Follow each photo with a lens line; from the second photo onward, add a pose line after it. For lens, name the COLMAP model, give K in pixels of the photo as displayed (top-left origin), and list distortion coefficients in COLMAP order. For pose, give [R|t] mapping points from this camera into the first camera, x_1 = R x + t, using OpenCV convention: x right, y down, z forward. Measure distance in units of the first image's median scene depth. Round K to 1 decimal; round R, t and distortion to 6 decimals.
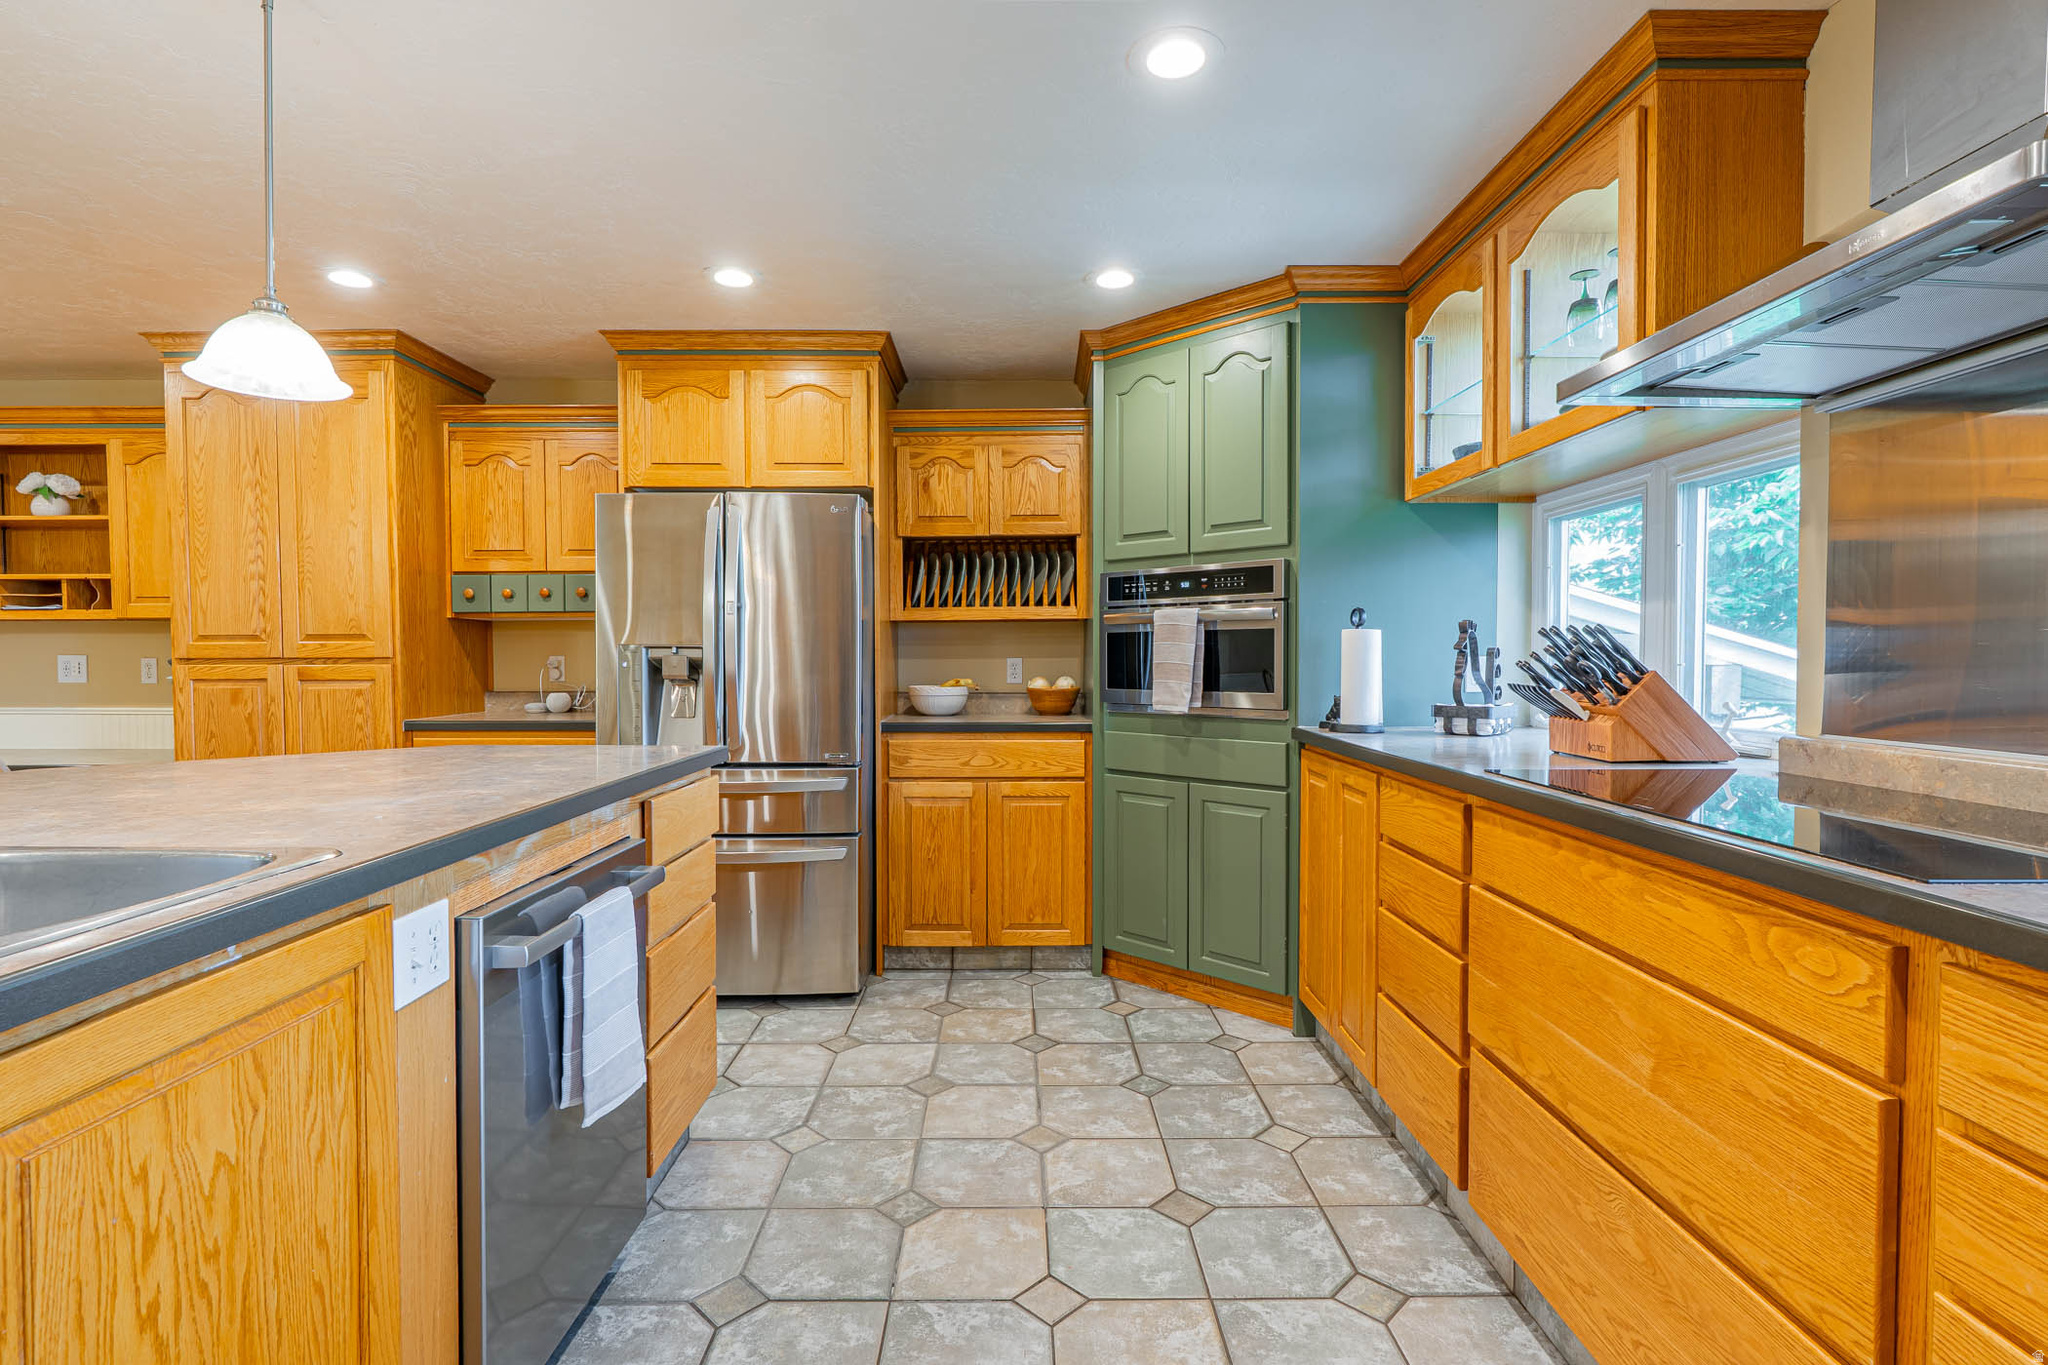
lens RADIAL K [[988.5, 0, 1018.7], [0, 988.5, 681.1], [0, 0, 1]] dist [-0.001700, 0.000186]
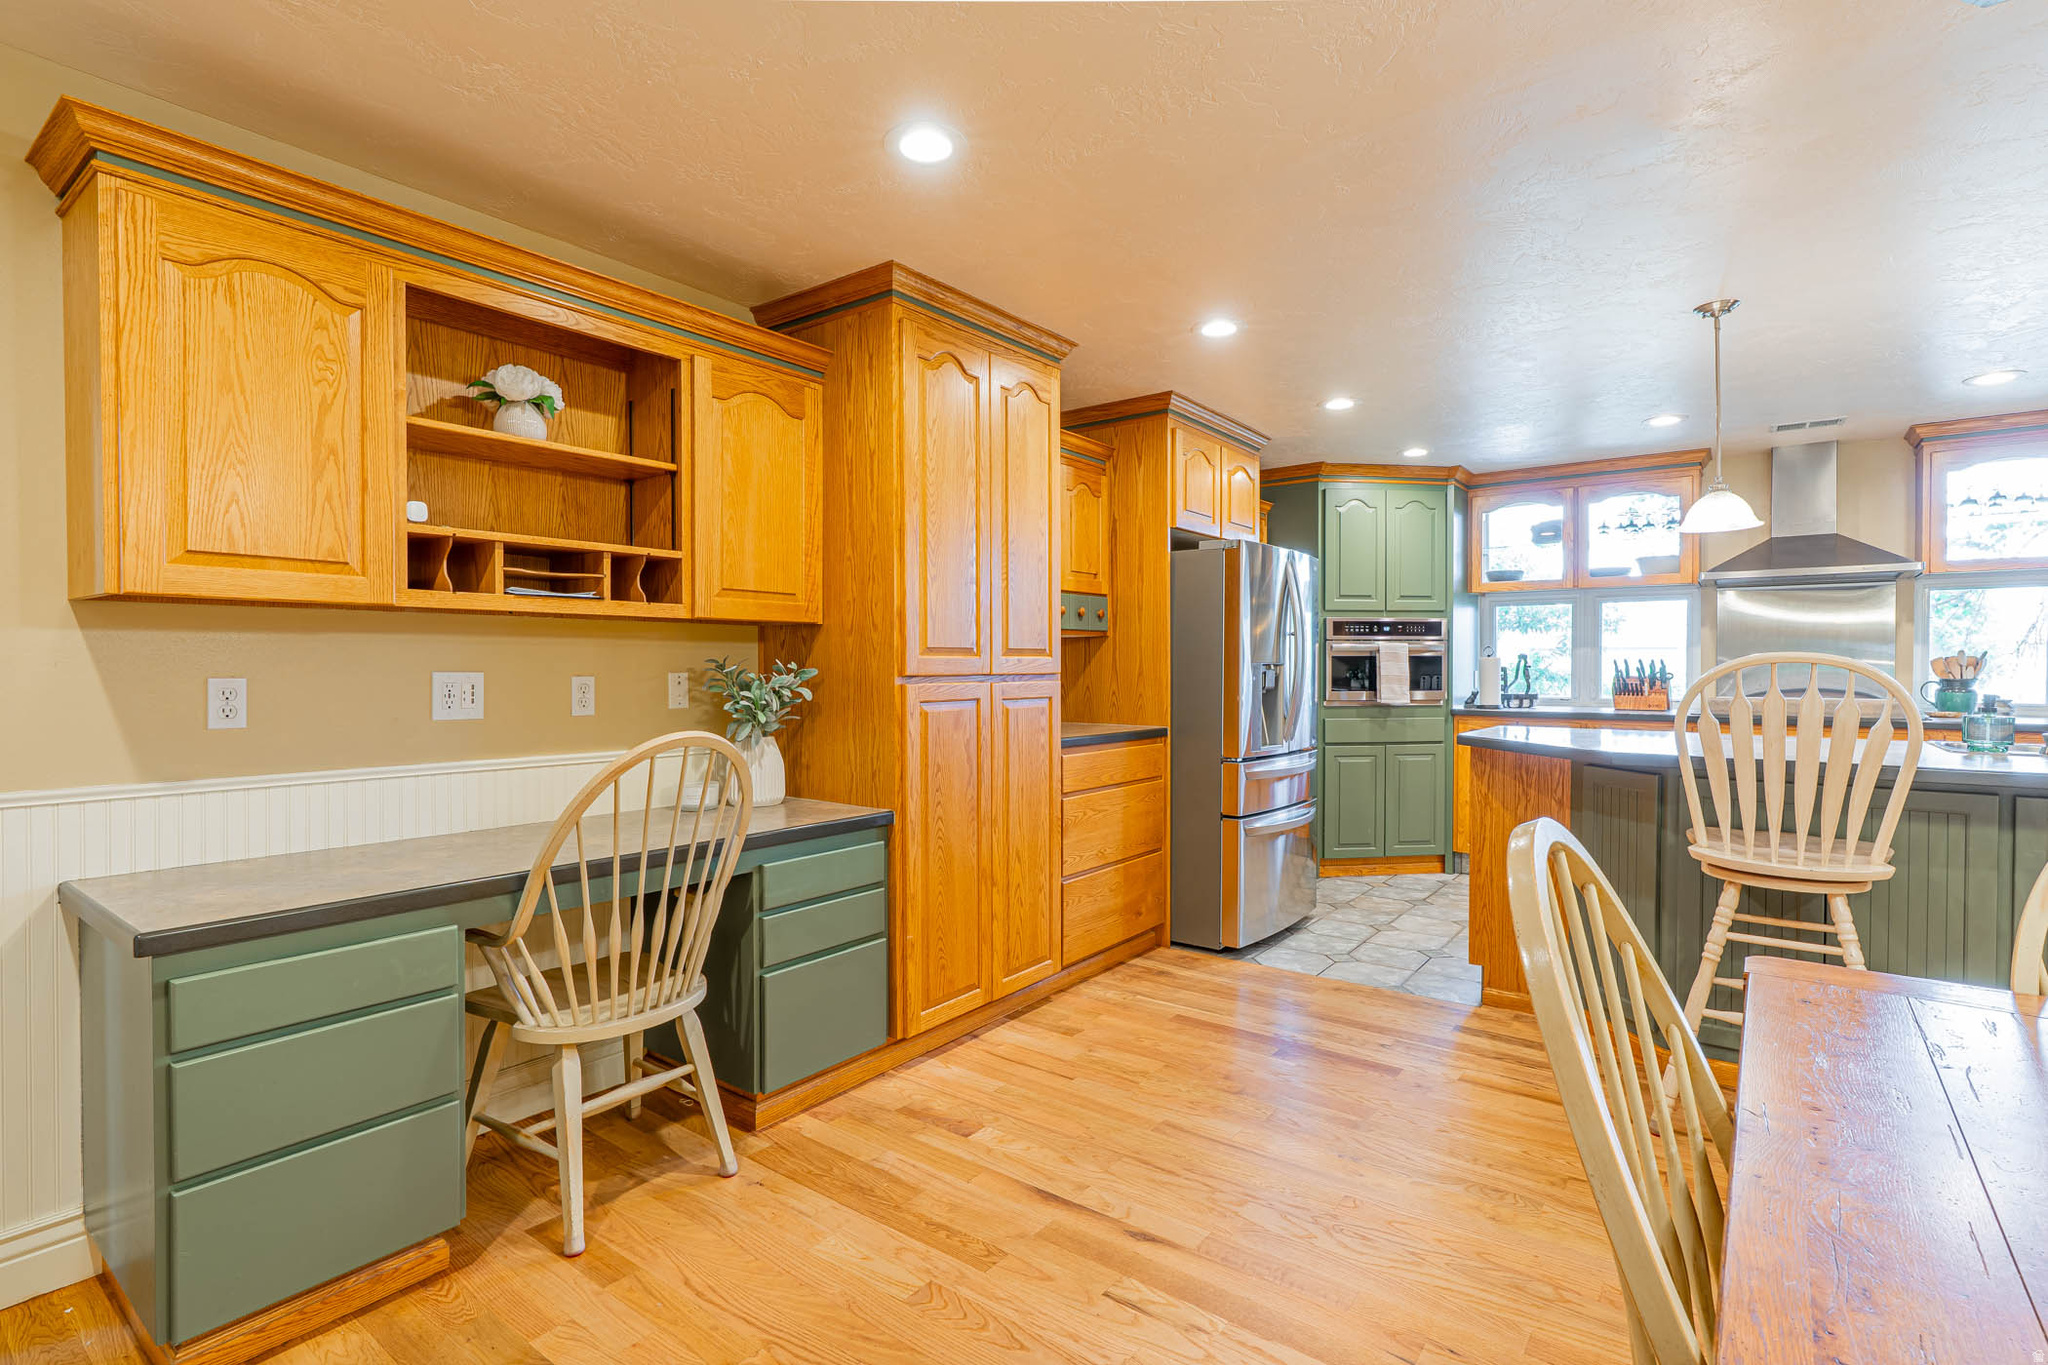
lens RADIAL K [[988.5, 0, 1024.1], [0, 988.5, 680.2], [0, 0, 1]] dist [-0.001700, 0.000186]
pose [[0.596820, -0.008874, 0.802326, -1.491707], [0.024163, 0.999684, -0.006917, -0.011629], [-0.802012, 0.023514, 0.596845, 0.462117]]
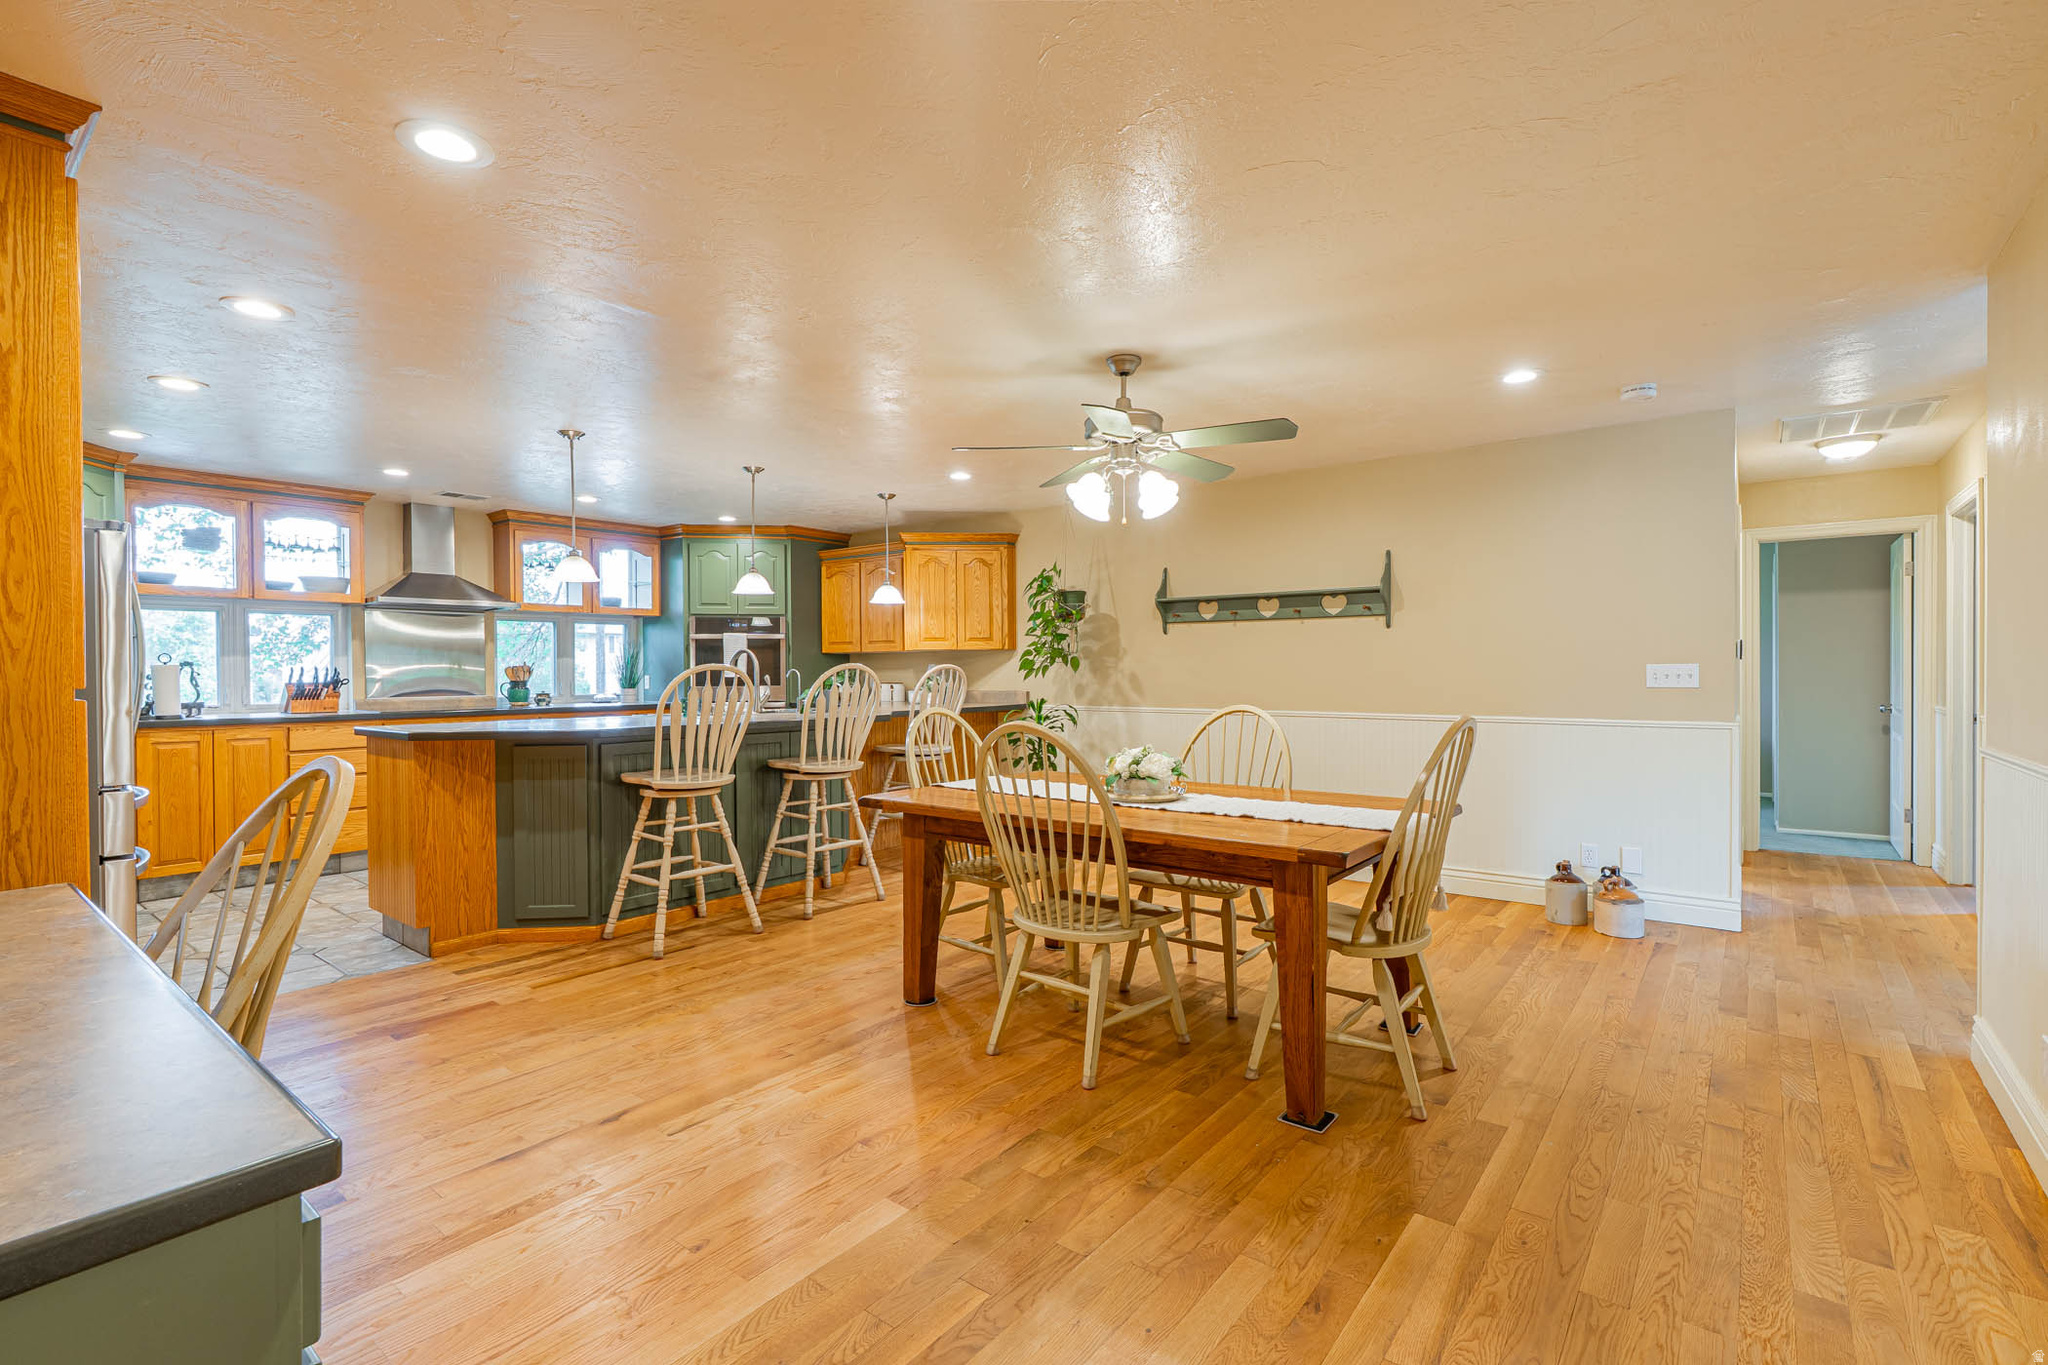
lens RADIAL K [[931.6, 0, 1023.8], [0, 931.6, 672.8], [0, 0, 1]] dist [-0.004157, 0.001903]
pose [[-0.783750, 0.003450, 0.621067, -1.672233], [0.026750, 0.999244, 0.028206, -0.034898], [-0.620500, 0.038720, -0.783250, 1.124638]]
